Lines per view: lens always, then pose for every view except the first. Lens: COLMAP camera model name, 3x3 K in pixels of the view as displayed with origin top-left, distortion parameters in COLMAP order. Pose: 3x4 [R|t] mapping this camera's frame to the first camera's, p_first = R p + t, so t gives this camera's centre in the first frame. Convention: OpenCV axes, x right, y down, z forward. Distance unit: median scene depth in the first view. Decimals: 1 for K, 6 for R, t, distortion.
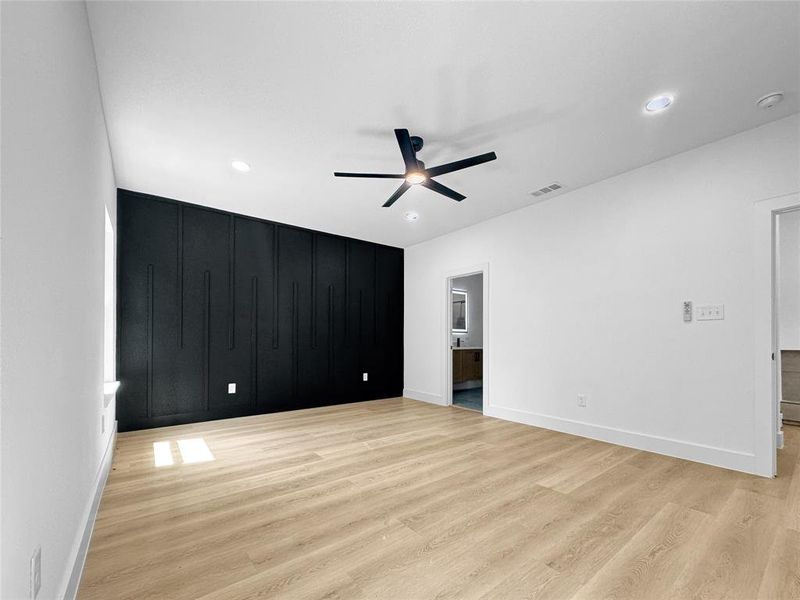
lens RADIAL K [[332.2, 0, 401.5], [0, 332.2, 338.7], [0, 0, 1]] dist [-0.000897, -0.000092]
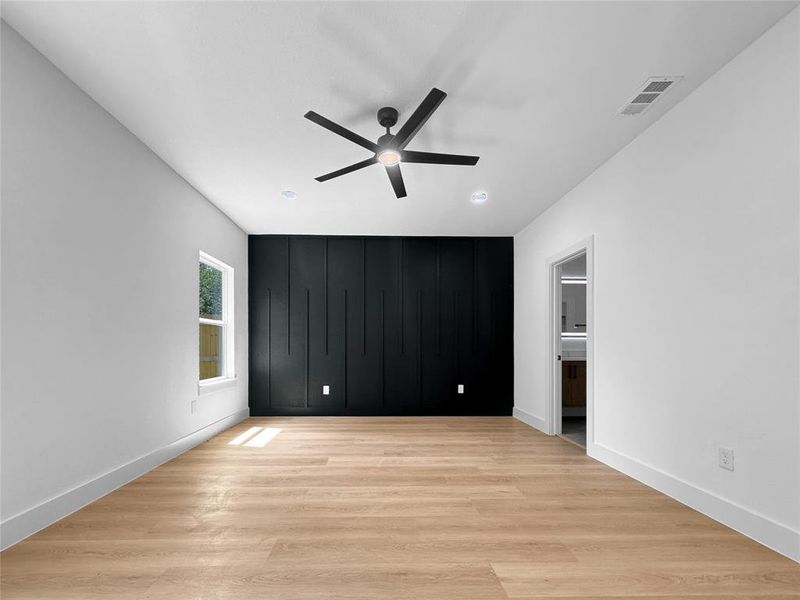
lens RADIAL K [[338.8, 0, 379.0], [0, 338.8, 350.4], [0, 0, 1]] dist [-0.001143, -0.000096]
pose [[0.803407, 0.004441, -0.595414, 0.450403], [0.003242, 0.999925, 0.011833, -0.000275], [0.595422, -0.011437, 0.803332, 0.237494]]
